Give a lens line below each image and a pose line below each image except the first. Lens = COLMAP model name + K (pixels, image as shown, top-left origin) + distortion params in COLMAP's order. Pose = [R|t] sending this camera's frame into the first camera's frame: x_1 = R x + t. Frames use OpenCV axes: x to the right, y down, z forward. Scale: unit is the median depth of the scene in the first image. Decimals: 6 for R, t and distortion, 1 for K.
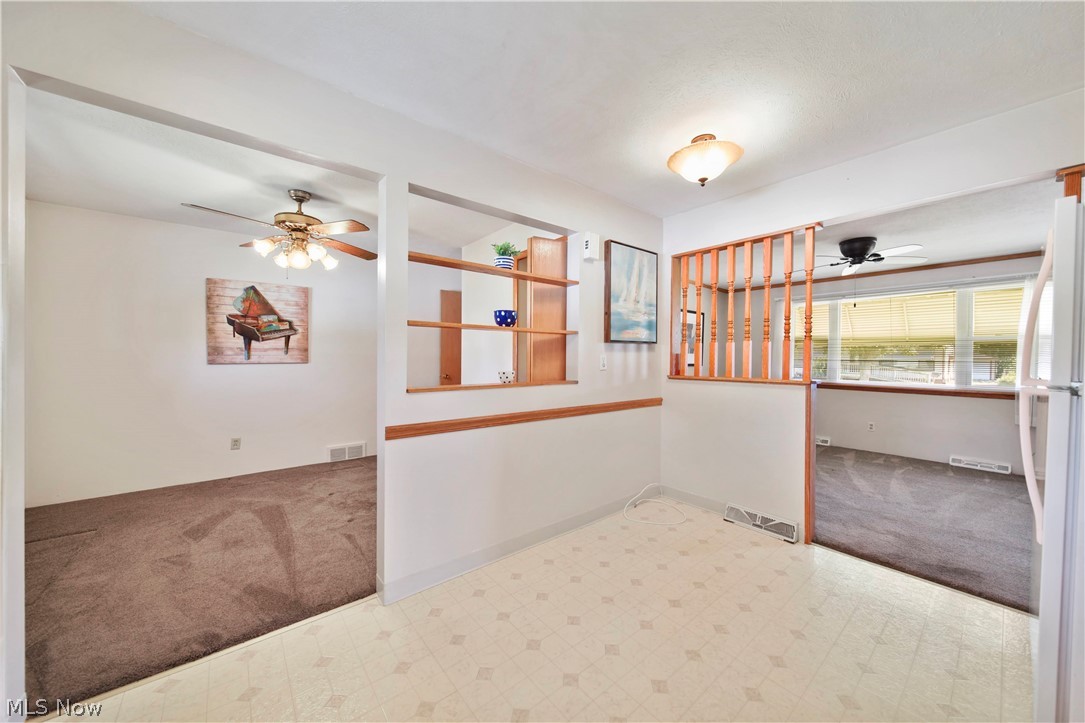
lens RADIAL K [[380.6, 0, 540.4], [0, 380.6, 358.5], [0, 0, 1]] dist [-0.000141, -0.000168]
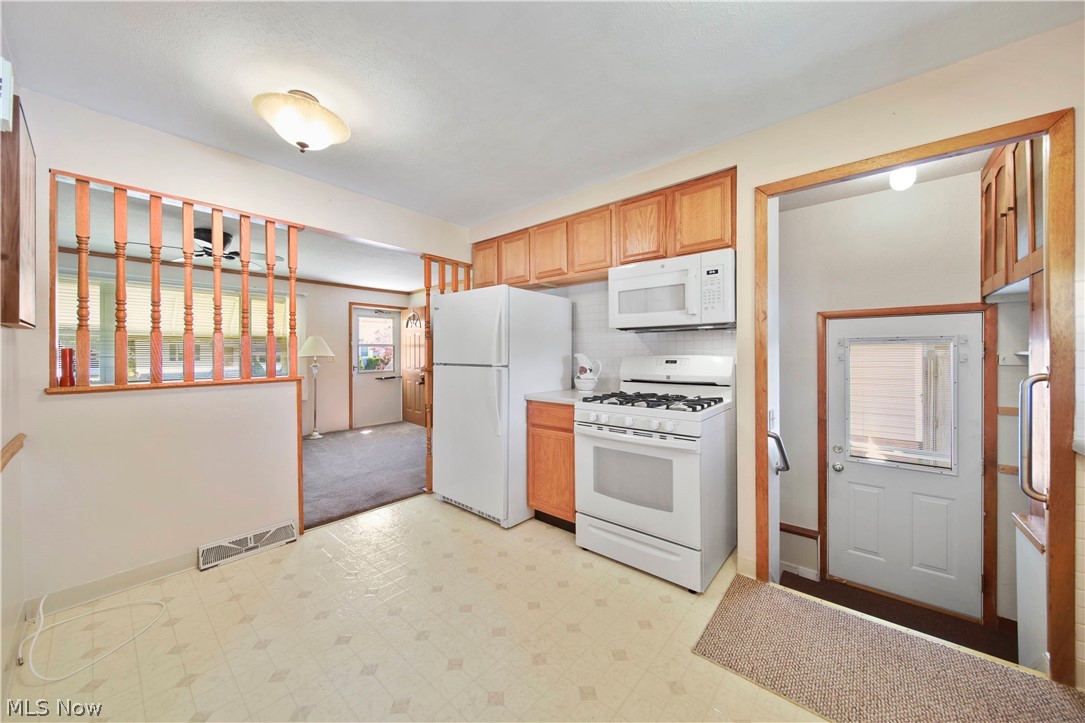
lens RADIAL K [[380.6, 0, 550.1], [0, 380.6, 360.0], [0, 0, 1]] dist [-0.000141, -0.000168]
pose [[-0.197913, -0.019846, 0.980019, -0.417011], [0.005492, 0.999757, 0.021355, -0.004503], [-0.980204, 0.009608, -0.197756, 0.515250]]
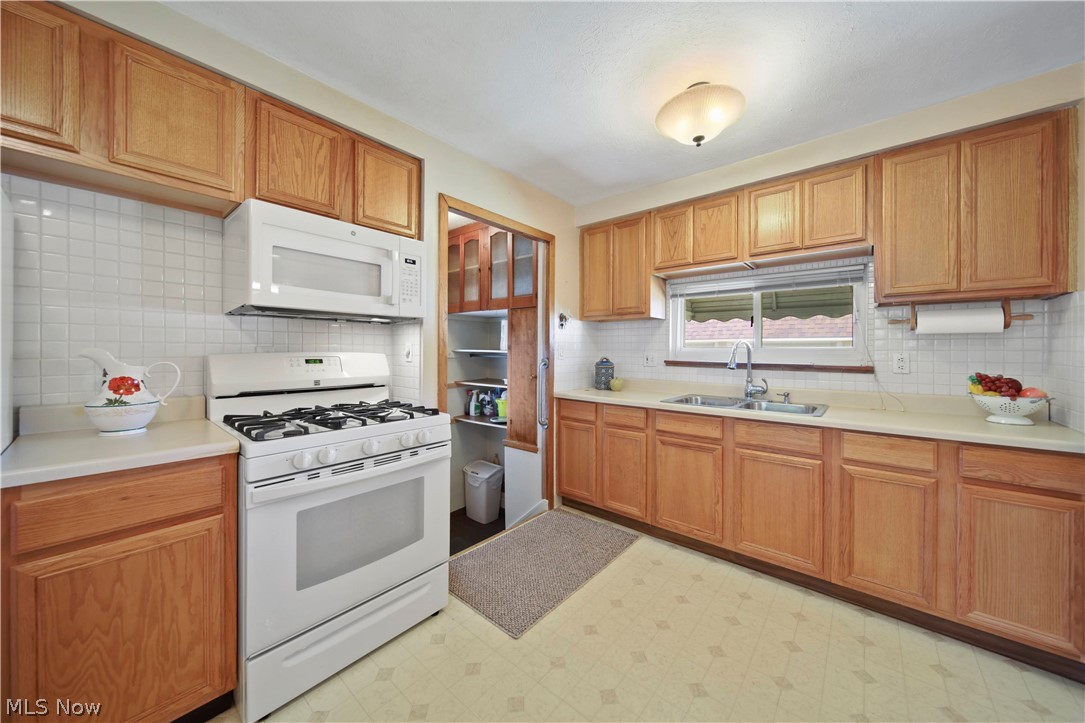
lens RADIAL K [[380.6, 0, 546.8], [0, 380.6, 353.5], [0, 0, 1]] dist [-0.000141, -0.000168]
pose [[-0.980545, -0.010649, -0.196005, -0.043389], [-0.013206, 0.999844, 0.011746, -0.005239], [0.195849, 0.014106, -0.980533, 0.686203]]
